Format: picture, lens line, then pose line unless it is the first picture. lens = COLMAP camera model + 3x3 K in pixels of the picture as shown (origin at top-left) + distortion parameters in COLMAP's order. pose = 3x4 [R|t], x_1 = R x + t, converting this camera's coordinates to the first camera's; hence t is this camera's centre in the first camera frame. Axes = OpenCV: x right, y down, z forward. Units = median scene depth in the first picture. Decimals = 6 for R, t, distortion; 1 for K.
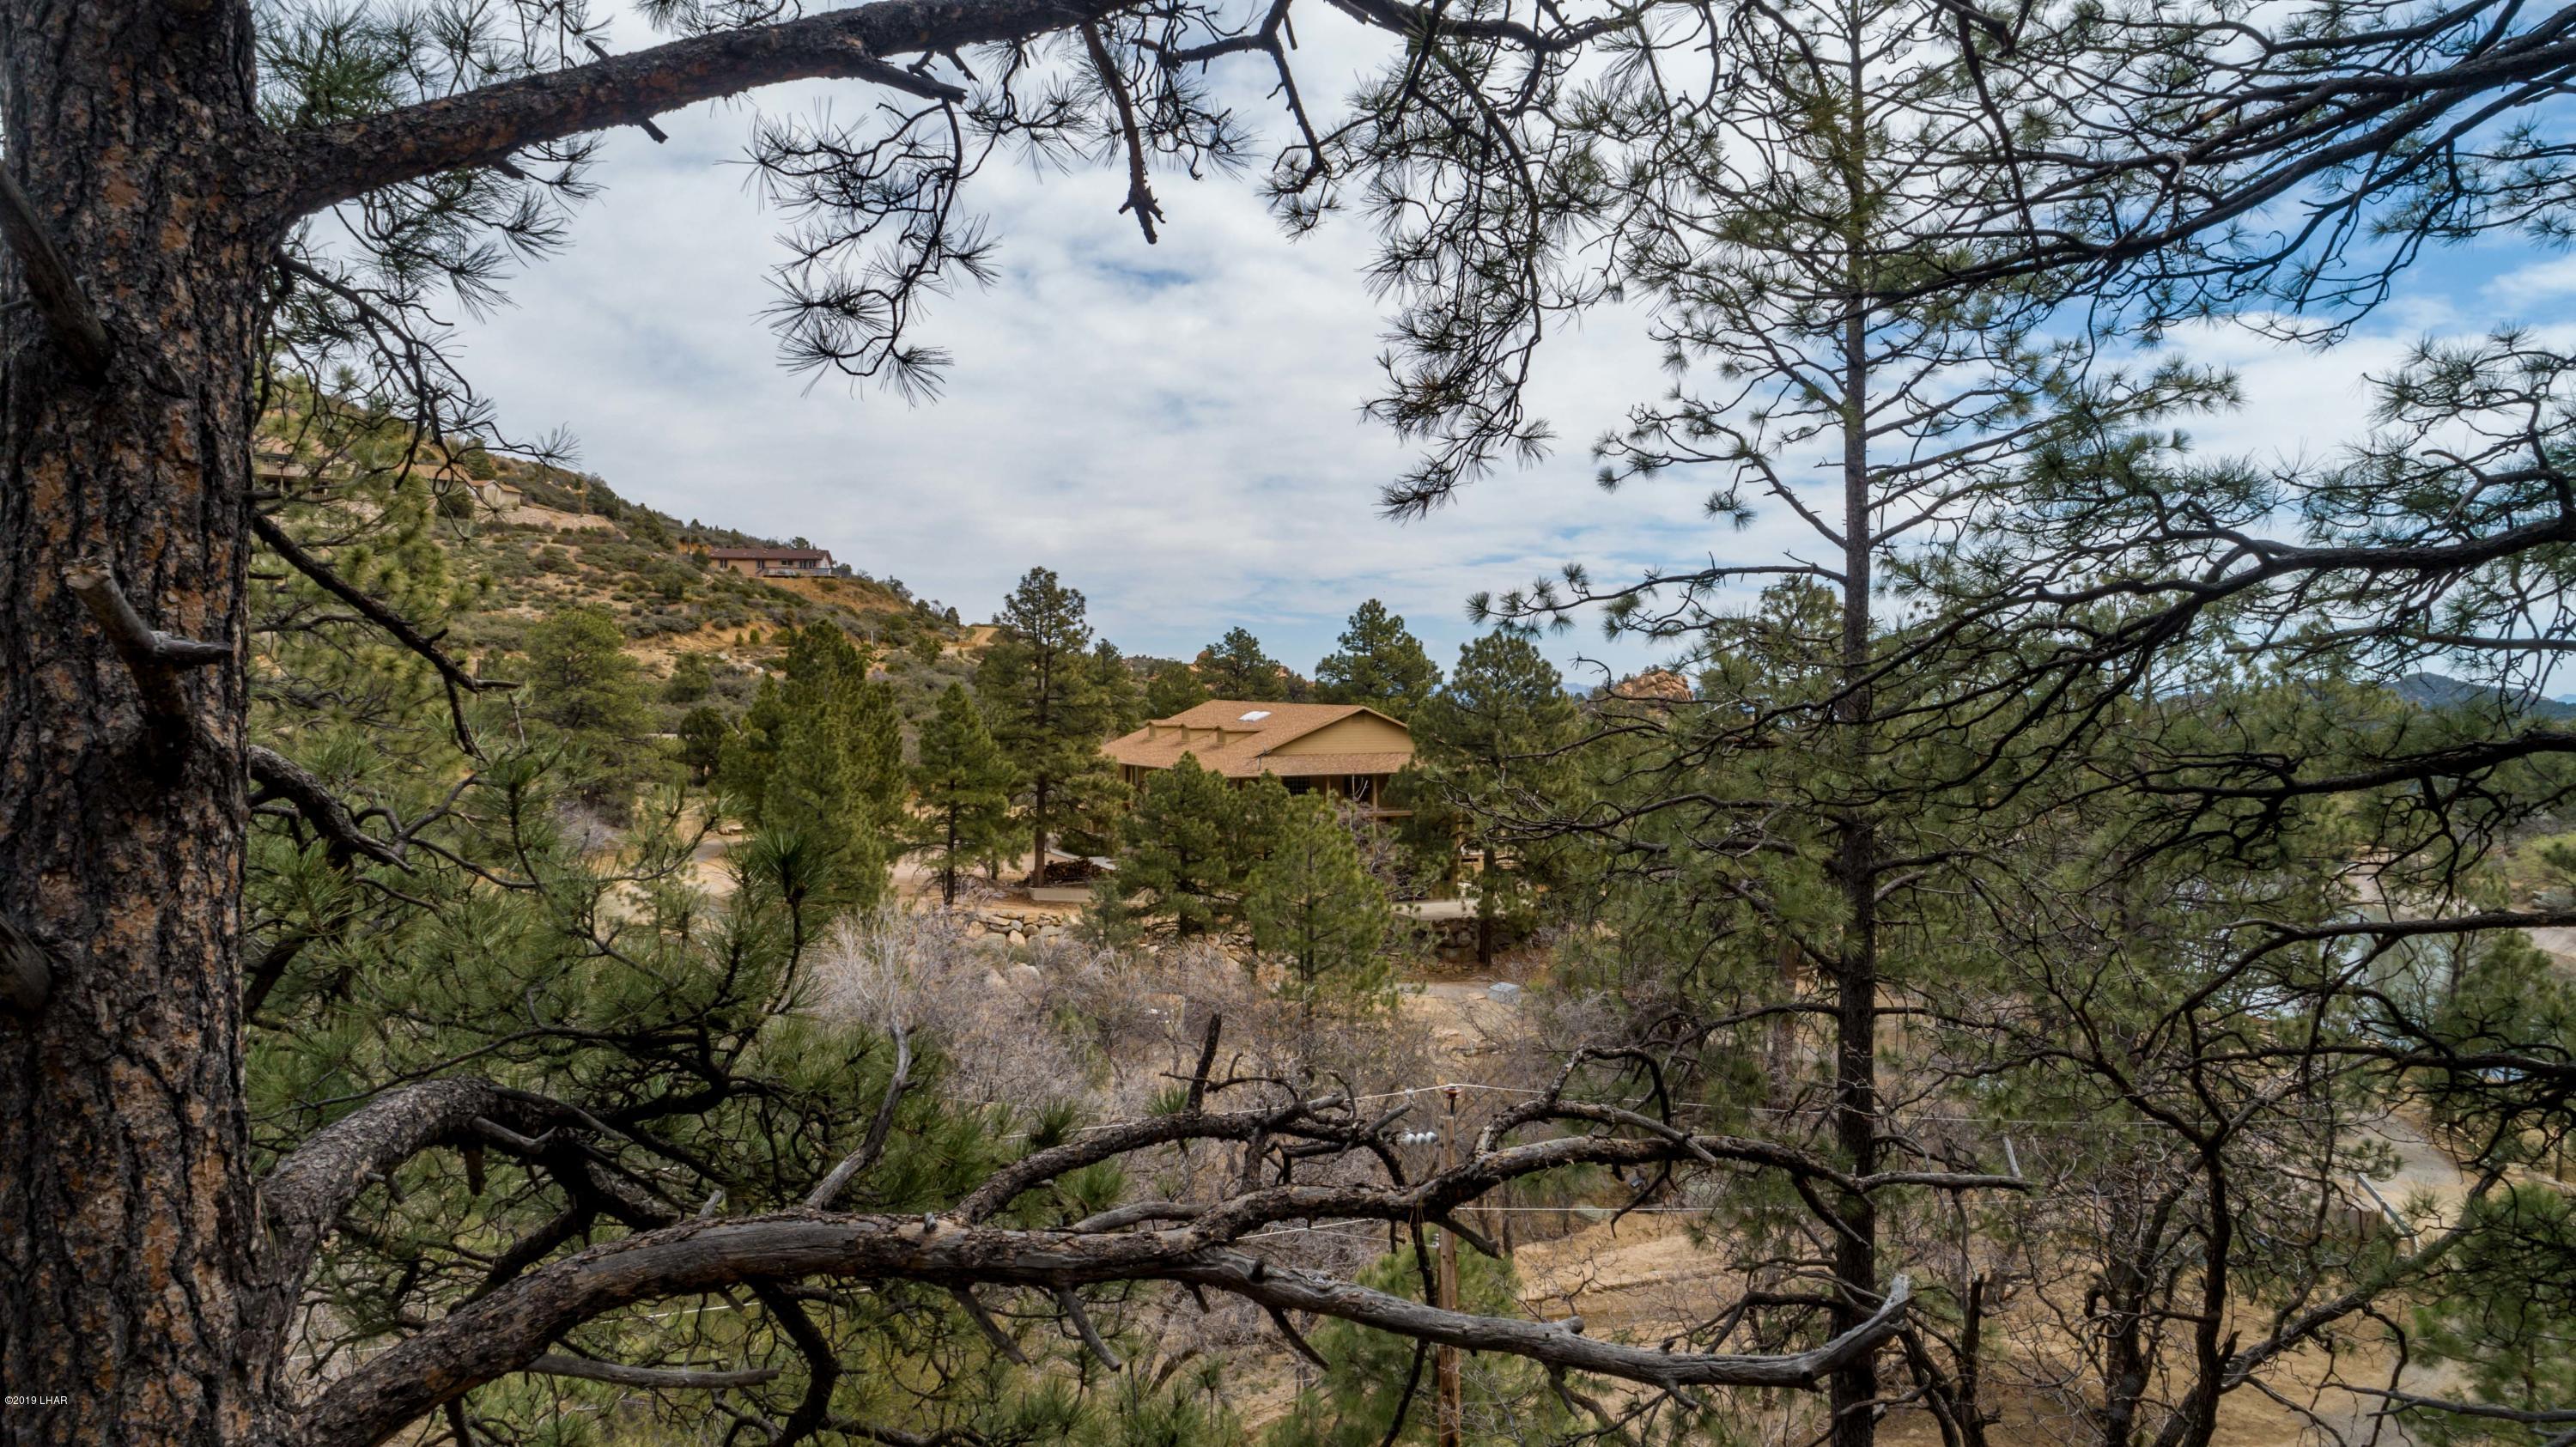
lens RADIAL K [[1736.1, 0, 1288.0], [0, 1736.1, 723.5], [0, 0, 1]] dist [-0.006866, 0.004935]
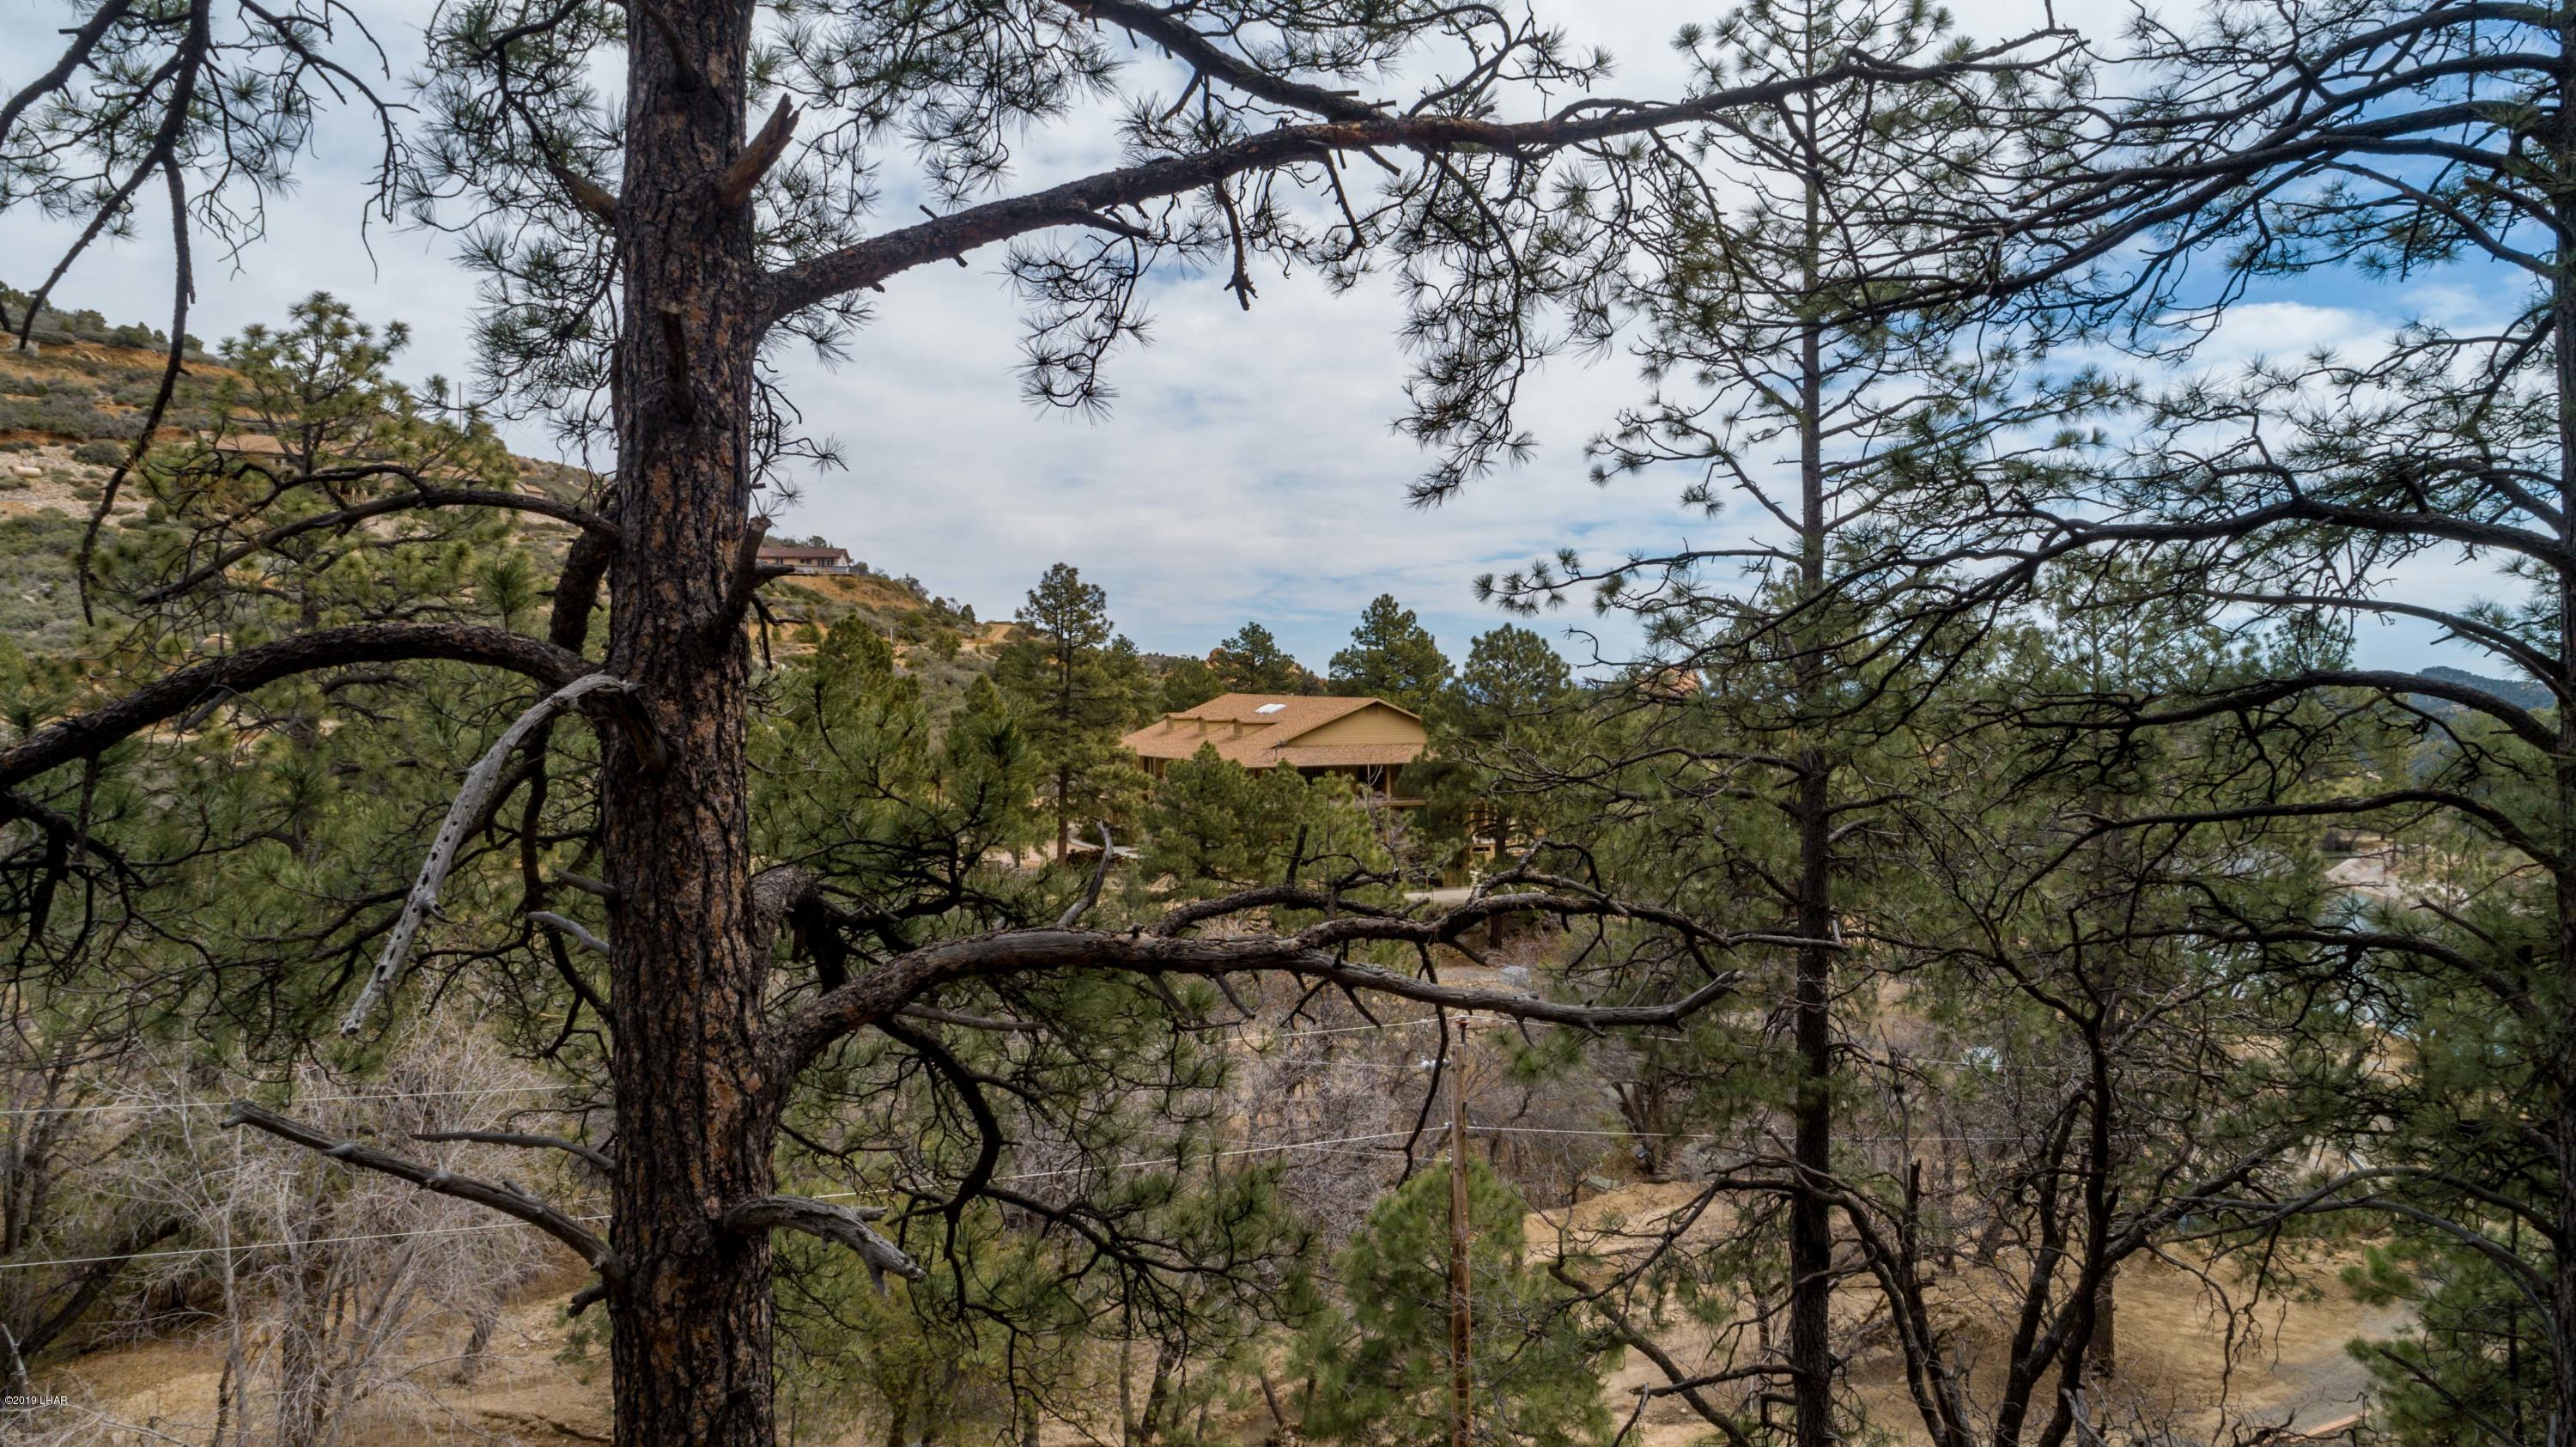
lens RADIAL K [[1736.1, 0, 1288.0], [0, 1736.1, 723.5], [0, 0, 1]] dist [-0.006866, 0.004935]
pose [[0.999973, -0.002688, -0.006883, -0.012622], [0.002698, 0.999995, 0.001374, 0.021897], [0.006879, -0.001392, 0.999975, -0.152462]]
